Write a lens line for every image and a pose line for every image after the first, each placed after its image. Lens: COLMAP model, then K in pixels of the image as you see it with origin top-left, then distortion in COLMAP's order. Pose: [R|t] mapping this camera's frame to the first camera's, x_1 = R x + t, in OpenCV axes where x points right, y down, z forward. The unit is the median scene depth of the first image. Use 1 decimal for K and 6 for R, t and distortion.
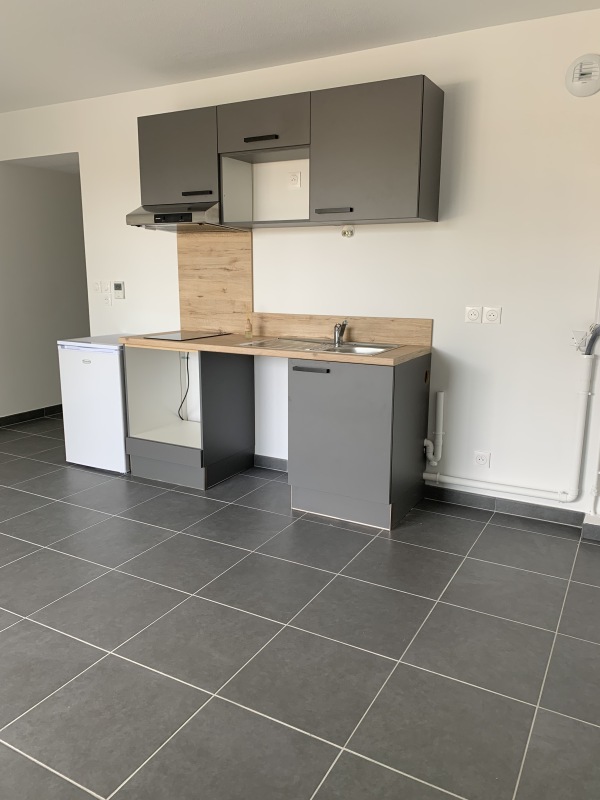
lens RADIAL K [[611.5, 0, 298.0], [0, 611.5, 398.6], [0, 0, 1]] dist [0.028548, -0.014183]
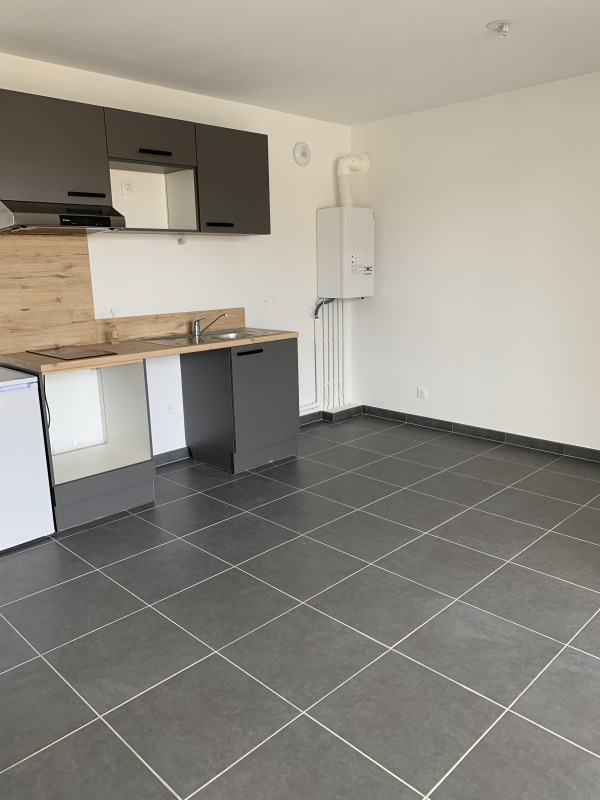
lens RADIAL K [[611.5, 0, 300.9], [0, 611.5, 398.3], [0, 0, 1]] dist [0.028548, -0.014183]
pose [[0.278832, -0.224123, 0.933821, -0.911532], [0.216884, 0.961960, 0.166117, -0.112495], [-0.935529, 0.156212, 0.316834, 0.411982]]
